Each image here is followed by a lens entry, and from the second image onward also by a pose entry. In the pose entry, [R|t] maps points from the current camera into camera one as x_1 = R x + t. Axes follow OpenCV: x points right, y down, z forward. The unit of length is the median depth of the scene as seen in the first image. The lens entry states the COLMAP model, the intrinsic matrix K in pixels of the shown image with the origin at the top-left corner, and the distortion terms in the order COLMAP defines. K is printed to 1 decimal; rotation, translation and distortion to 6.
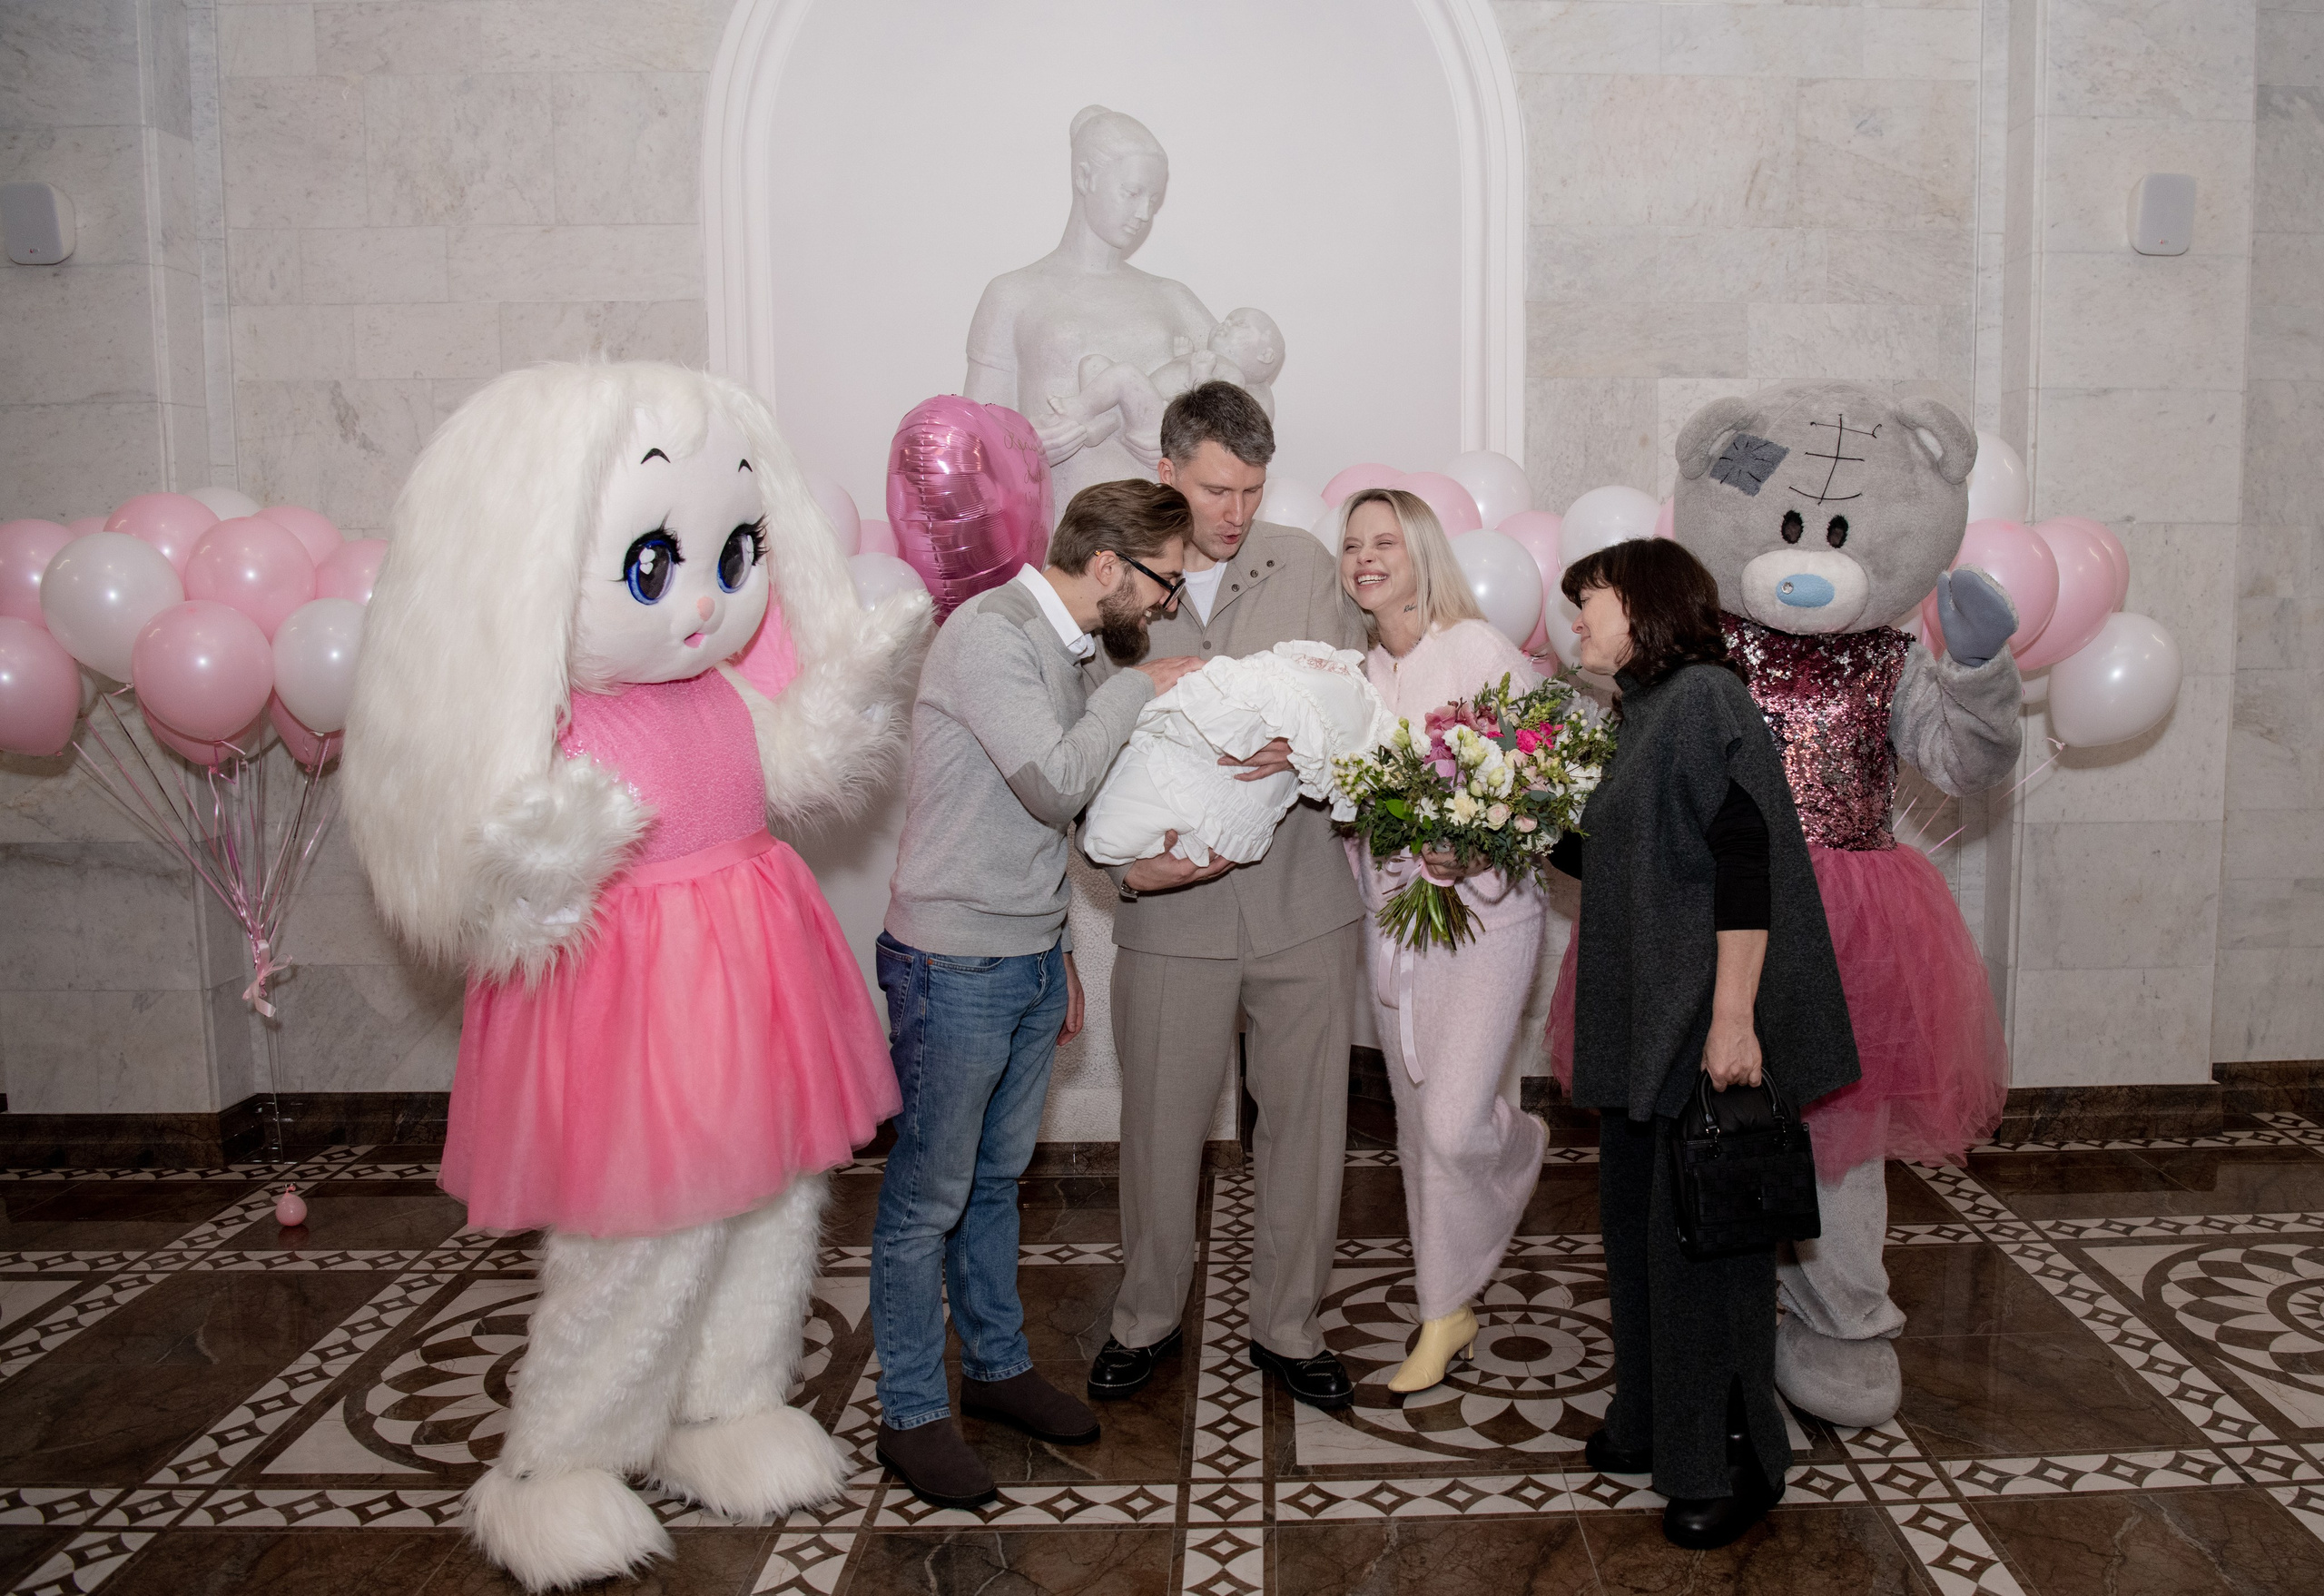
lens RADIAL K [[1823.2, 0, 1330.2], [0, 1823.2, 788.5], [0, 0, 1]] dist [-0.070786, 0.016748]
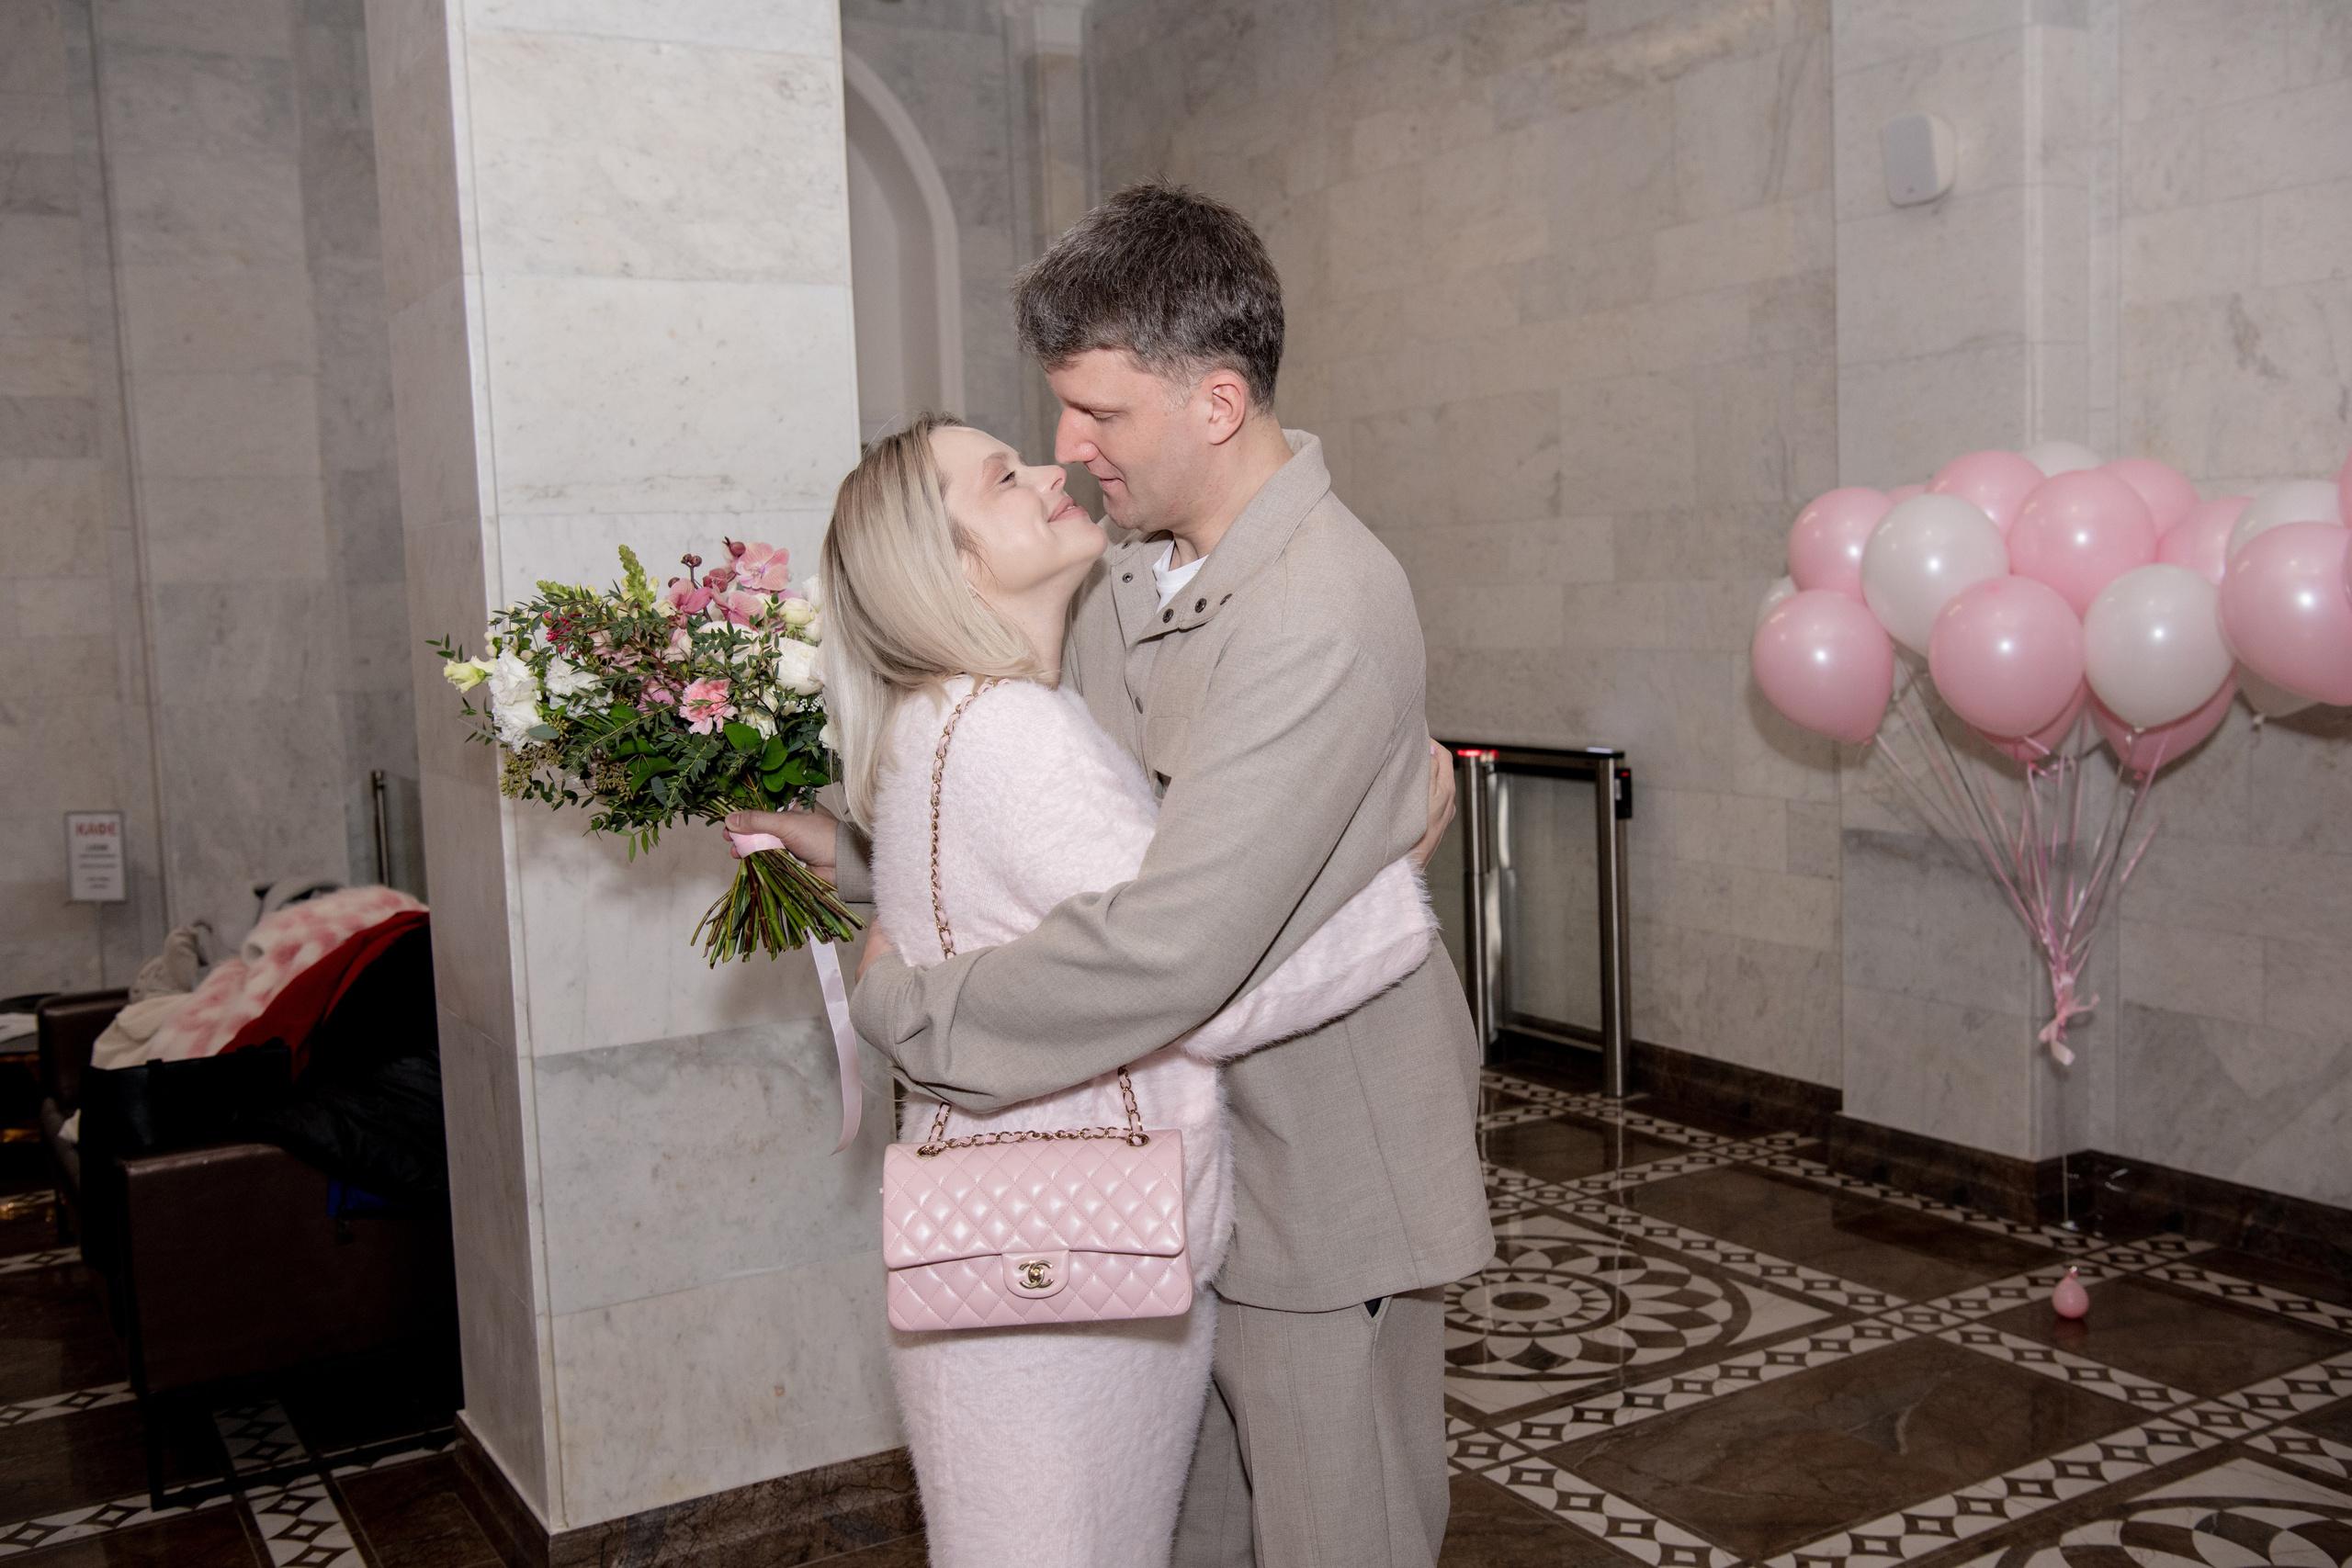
lens RADIAL K [[2173.9, 0, 1182.1], [0, 2173.9, 770.1], [0, 0, 1]] dist [-0.032385, 0.067391]
pose [[0.484156, 0.065904, -0.872496, 0.080934], [-0.065876, 0.997075, 0.038758, -0.021631], [0.872499, 0.038712, 0.487081, 0.121071]]
